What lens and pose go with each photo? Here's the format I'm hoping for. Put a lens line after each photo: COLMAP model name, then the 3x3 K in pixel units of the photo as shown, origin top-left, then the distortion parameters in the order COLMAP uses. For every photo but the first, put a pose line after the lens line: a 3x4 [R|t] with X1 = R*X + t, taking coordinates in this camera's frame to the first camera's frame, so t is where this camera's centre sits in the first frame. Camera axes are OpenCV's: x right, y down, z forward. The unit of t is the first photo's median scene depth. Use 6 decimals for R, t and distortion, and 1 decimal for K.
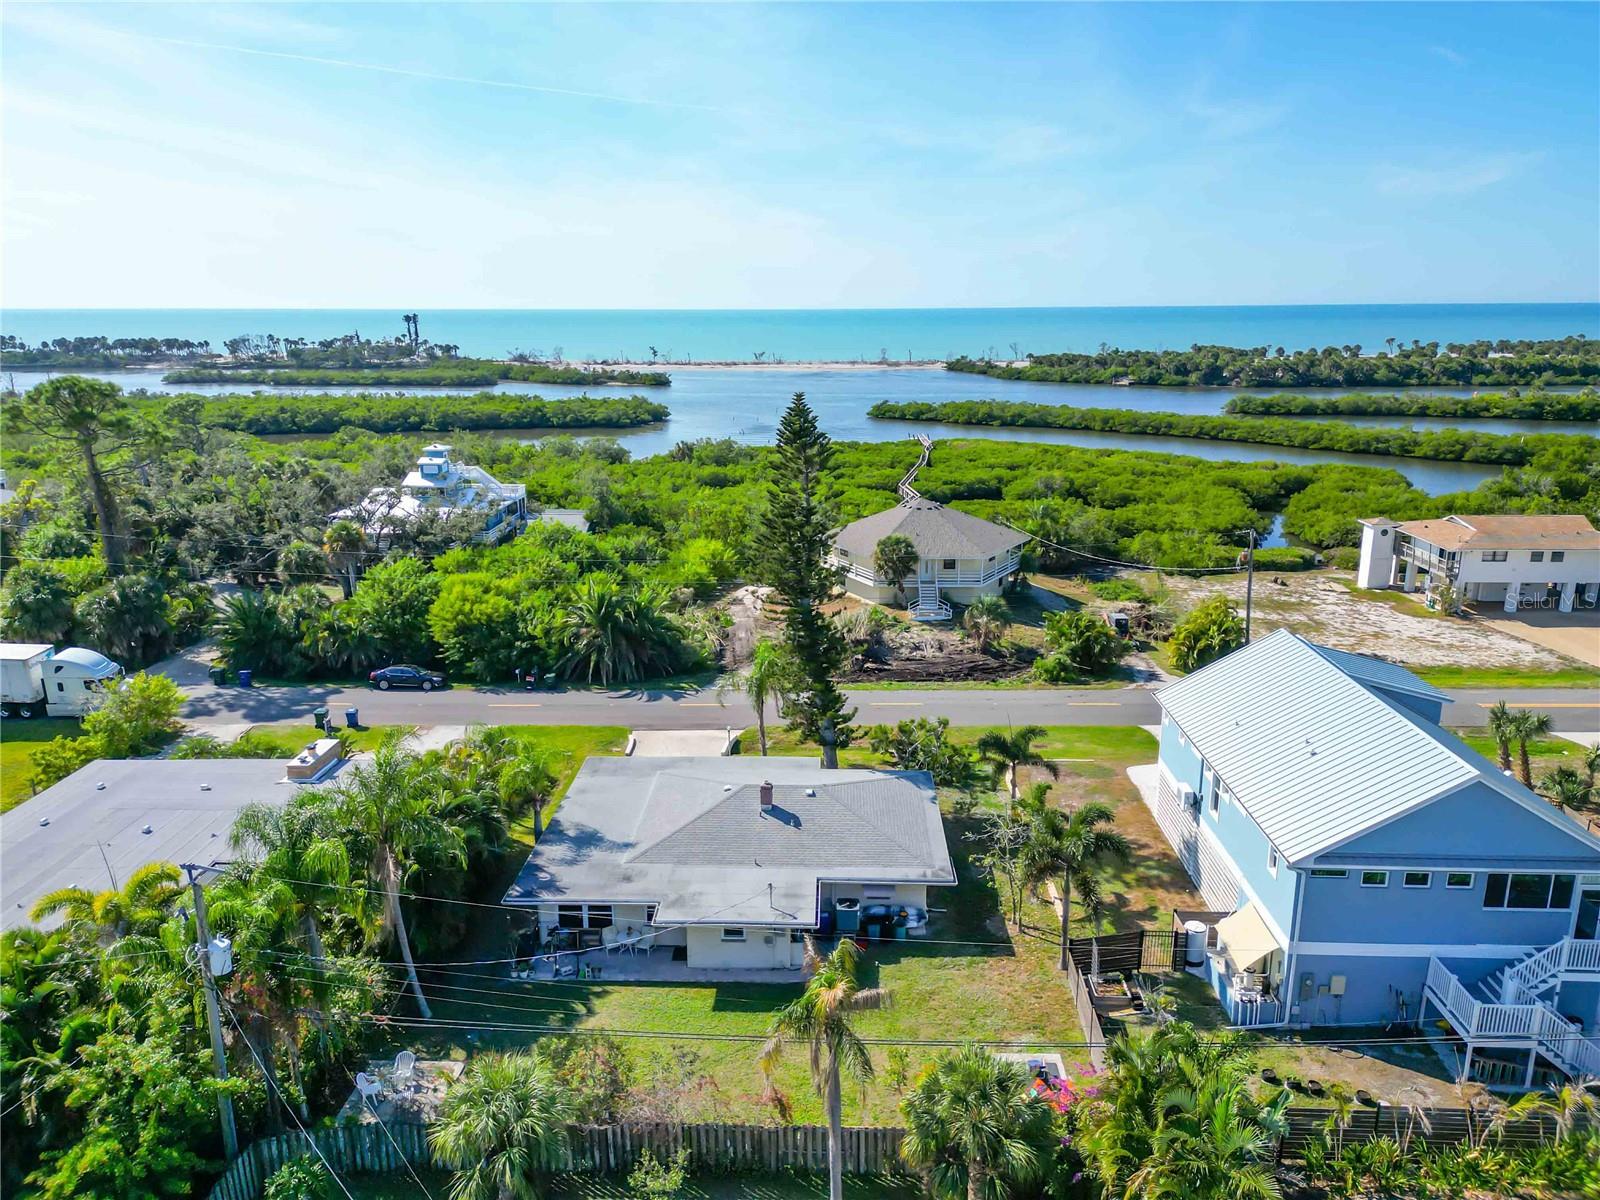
lens RADIAL K [[1110.8, 0, 799.3], [0, 1110.8, 601.8], [0, 0, 1]] dist [0.051419, -0.049919]
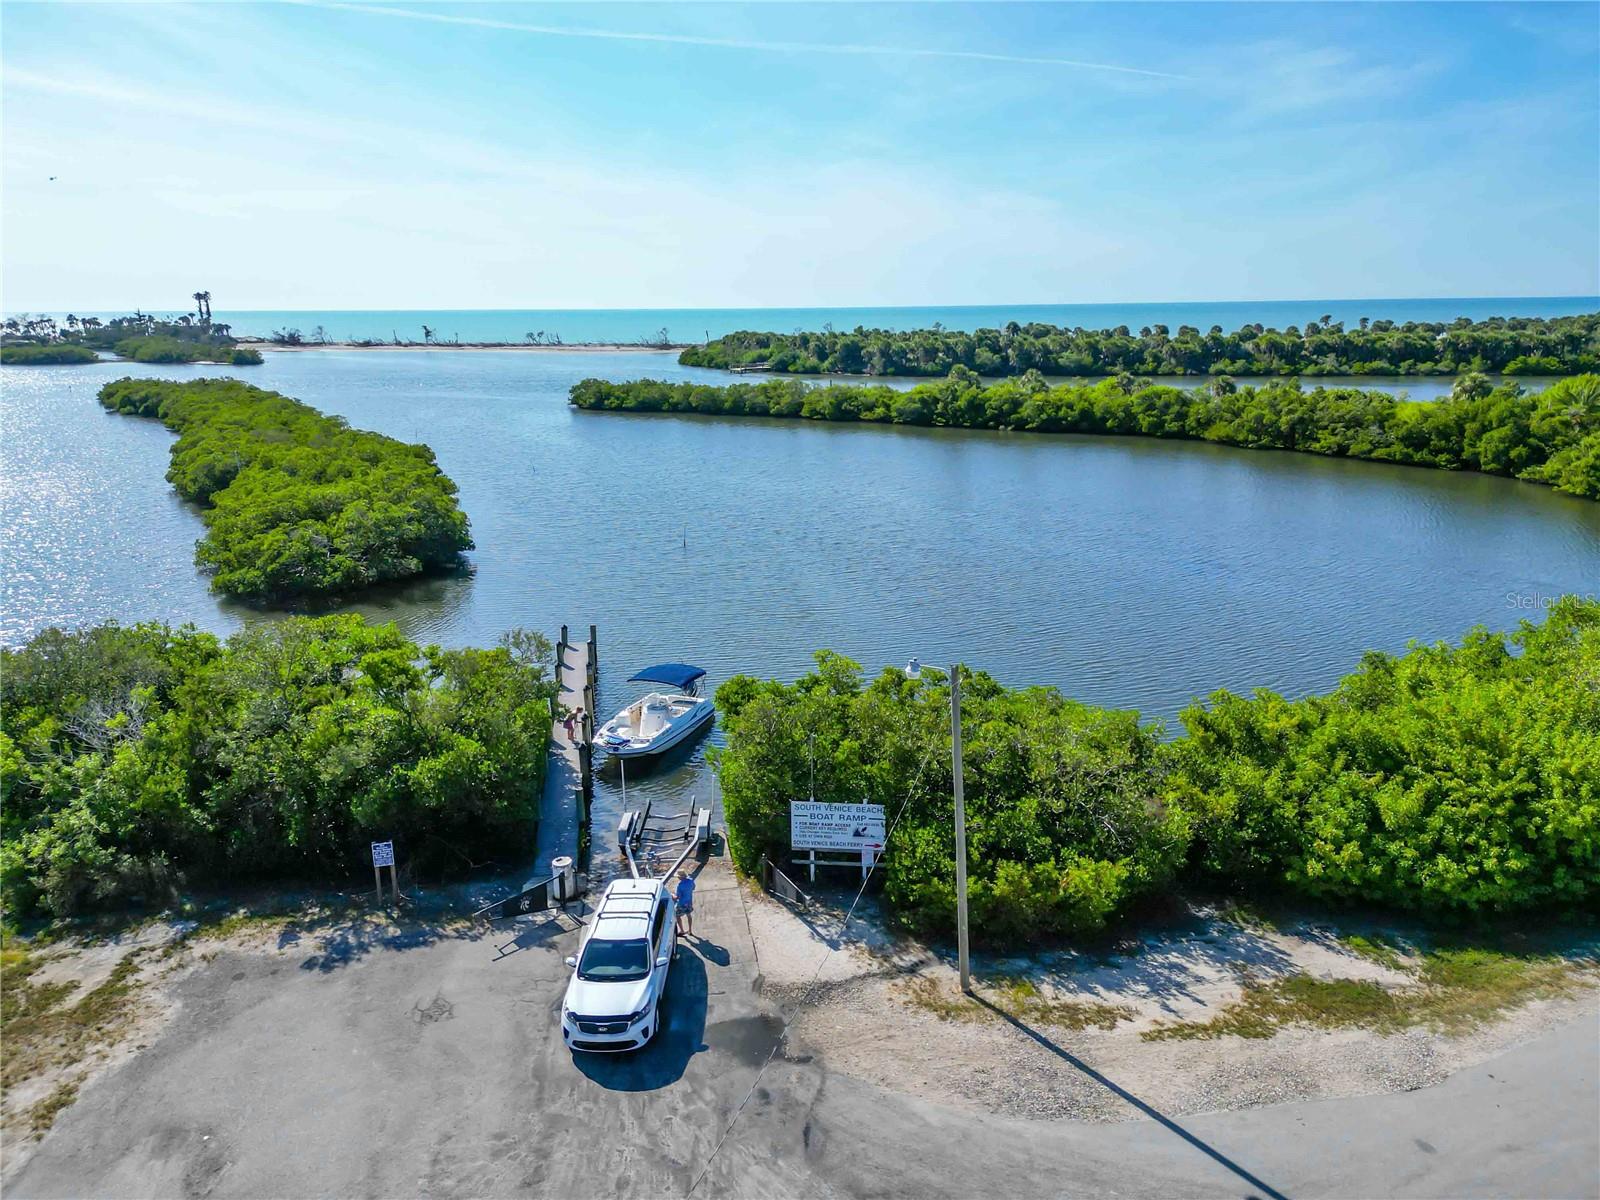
lens RADIAL K [[1110.8, 0, 799.2], [0, 1110.8, 594.2], [0, 0, 1]] dist [0.051419, -0.049919]
pose [[0.973382, 0.054260, -0.222675, 0.744986], [-0.055444, 0.998461, 0.000937, -0.071005], [0.222383, 0.011434, 0.974892, 0.419036]]
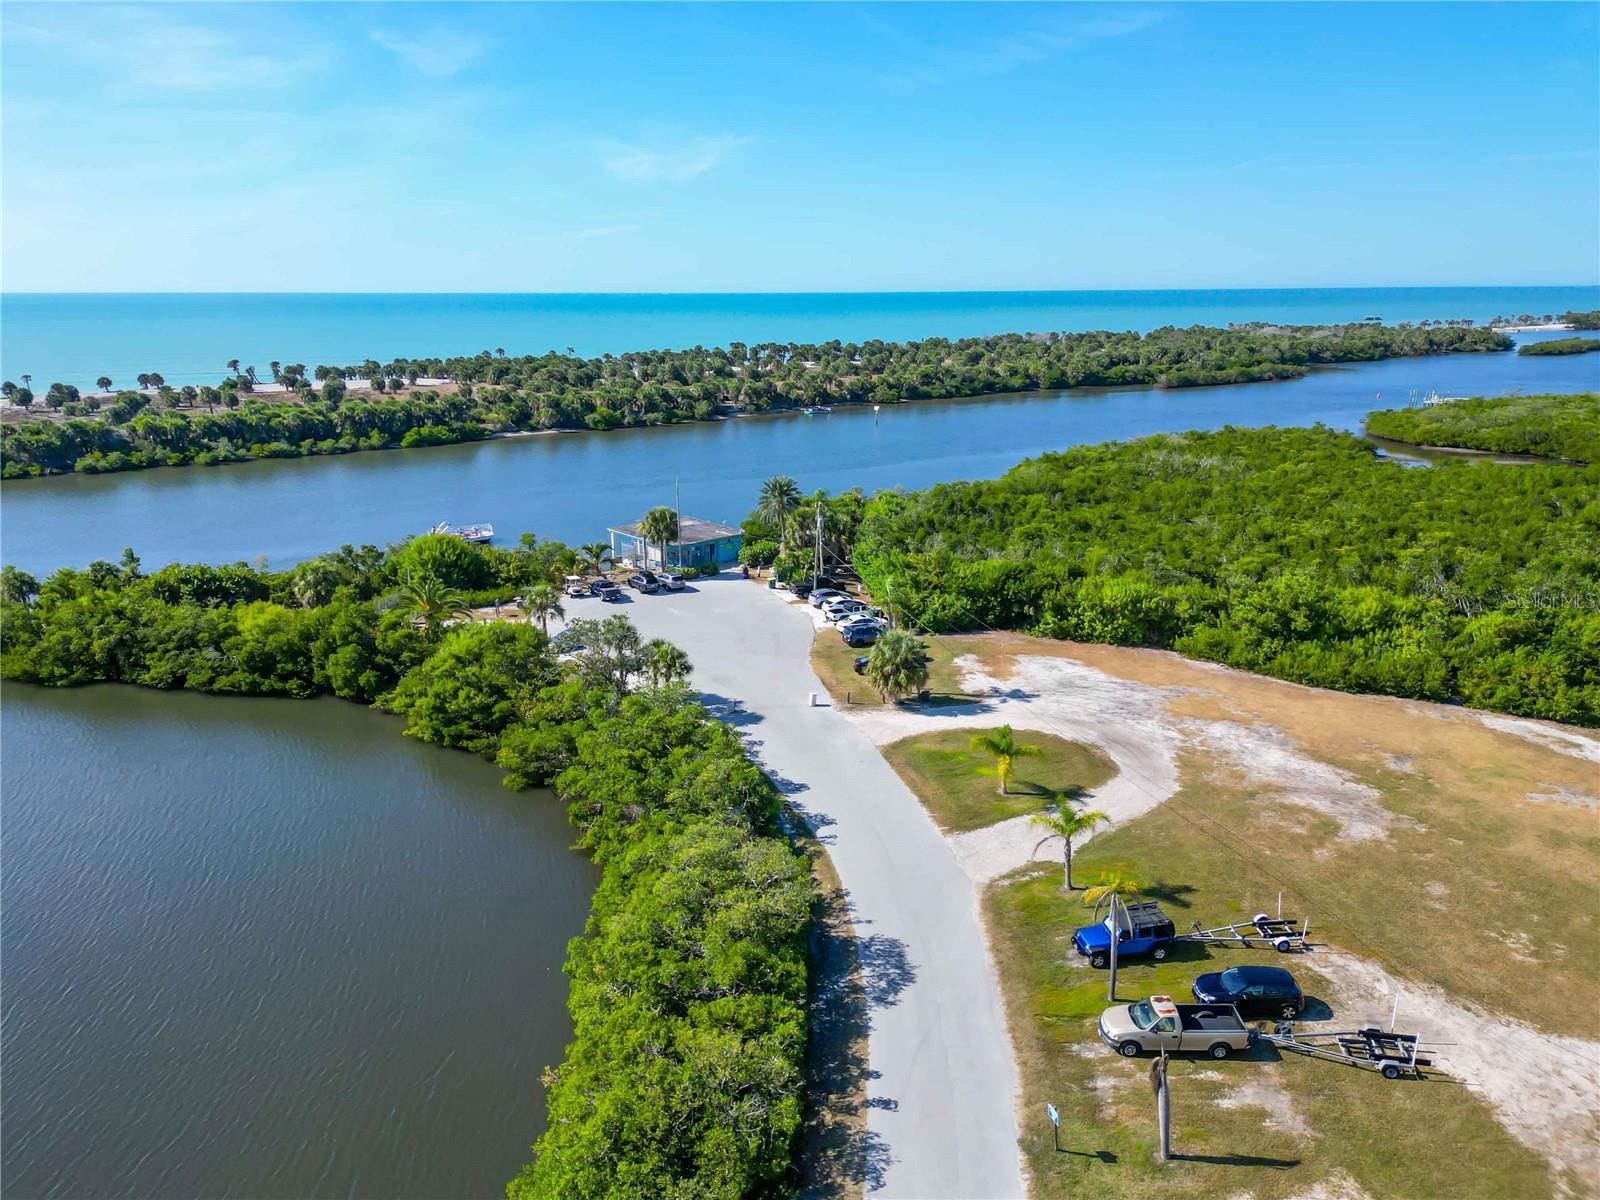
lens RADIAL K [[1110.8, 0, 802.0], [0, 1110.8, 595.8], [0, 0, 1]] dist [0.051419, -0.049919]
pose [[0.812008, -0.150659, 0.563866, 0.819688], [0.147654, 0.987709, 0.051272, -0.158925], [-0.564660, 0.041623, 0.824273, 0.499804]]
